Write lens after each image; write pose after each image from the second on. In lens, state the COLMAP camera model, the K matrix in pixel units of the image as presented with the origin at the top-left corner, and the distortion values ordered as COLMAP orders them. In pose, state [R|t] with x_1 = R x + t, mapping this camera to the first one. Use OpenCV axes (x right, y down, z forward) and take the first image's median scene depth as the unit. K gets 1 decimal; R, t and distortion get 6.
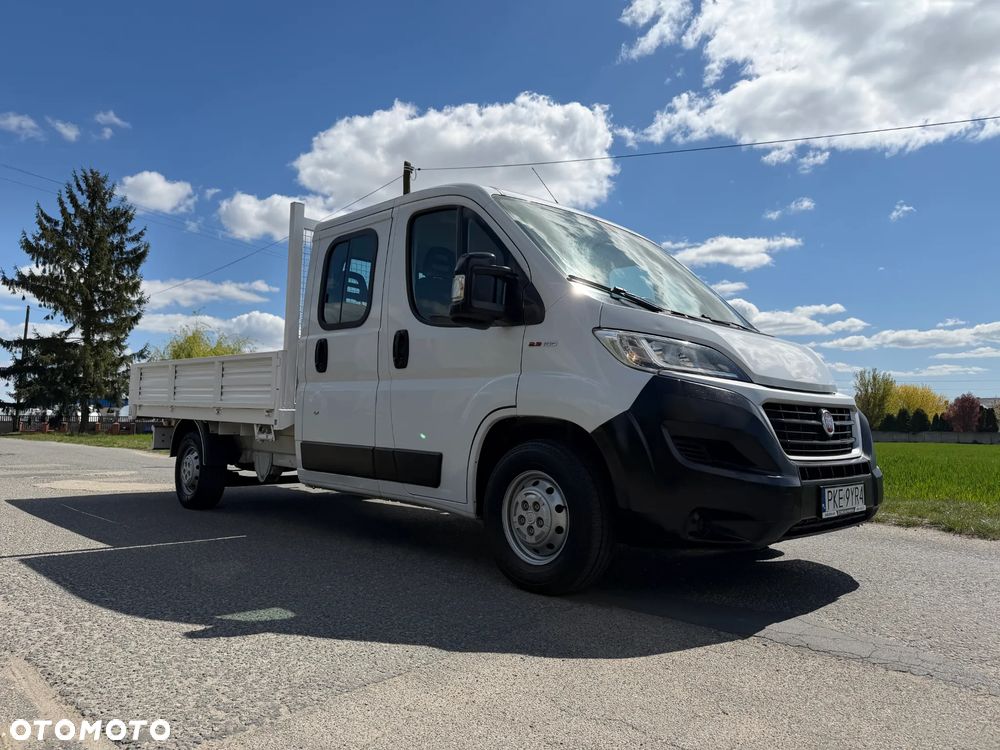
lens RADIAL K [[699.0, 0, 500.0], [0, 699.0, 375.0], [0, 0, 1]] dist [0.080766, -0.081368]
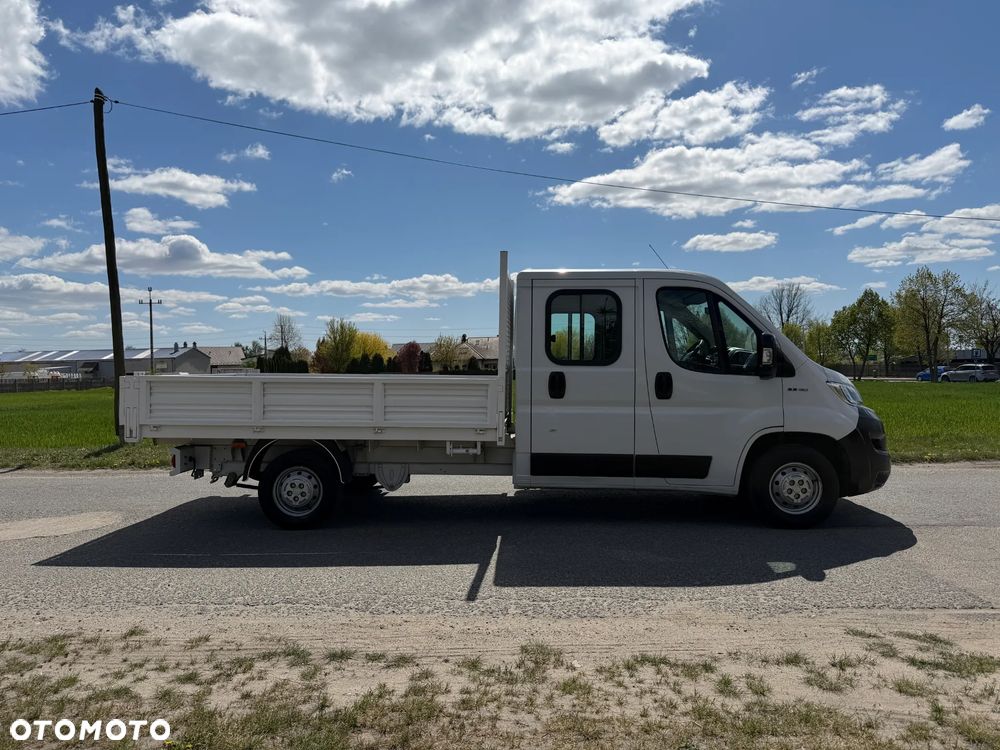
lens RADIAL K [[708.4, 0, 498.3], [0, 708.4, 348.1], [0, 0, 1]] dist [0.058803, -0.133029]
pose [[0.723259, -0.004641, 0.690561, -1.224815], [-0.027441, 0.998995, 0.035453, -0.136709], [-0.690031, -0.044592, 0.722405, 0.169540]]
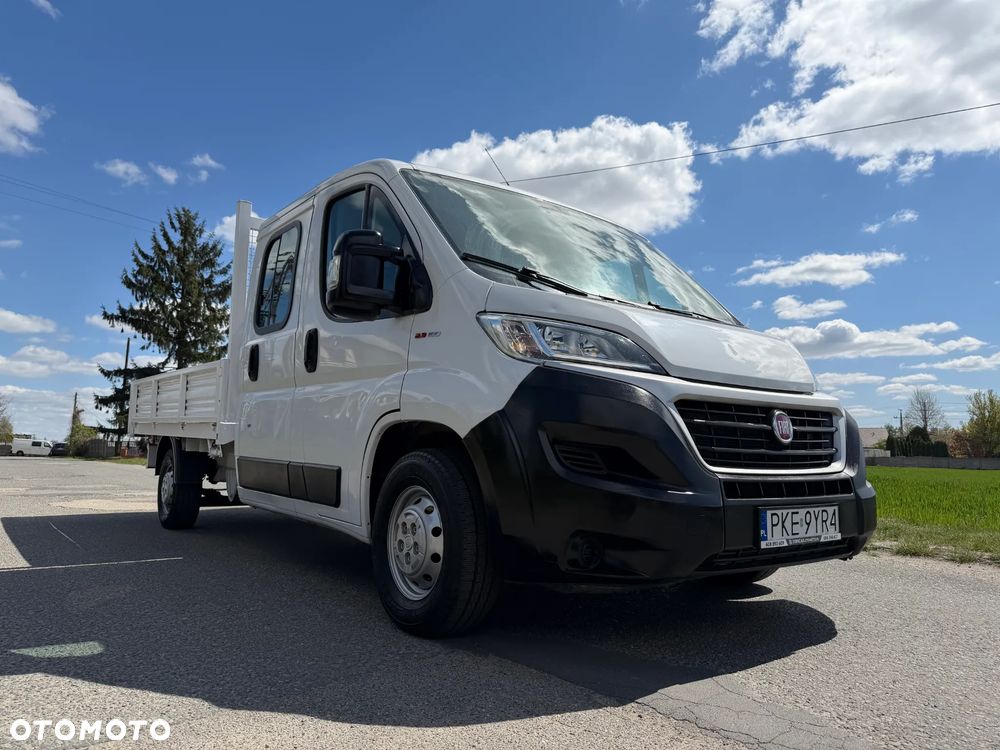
lens RADIAL K [[701.9, 0, 492.1], [0, 701.9, 378.3], [0, 0, 1]] dist [0.056139, -0.063084]
pose [[0.991294, -0.011949, -0.131126, 0.178537], [0.007584, 0.999402, -0.033738, 0.026697], [0.131451, 0.032450, 0.990791, 0.125829]]
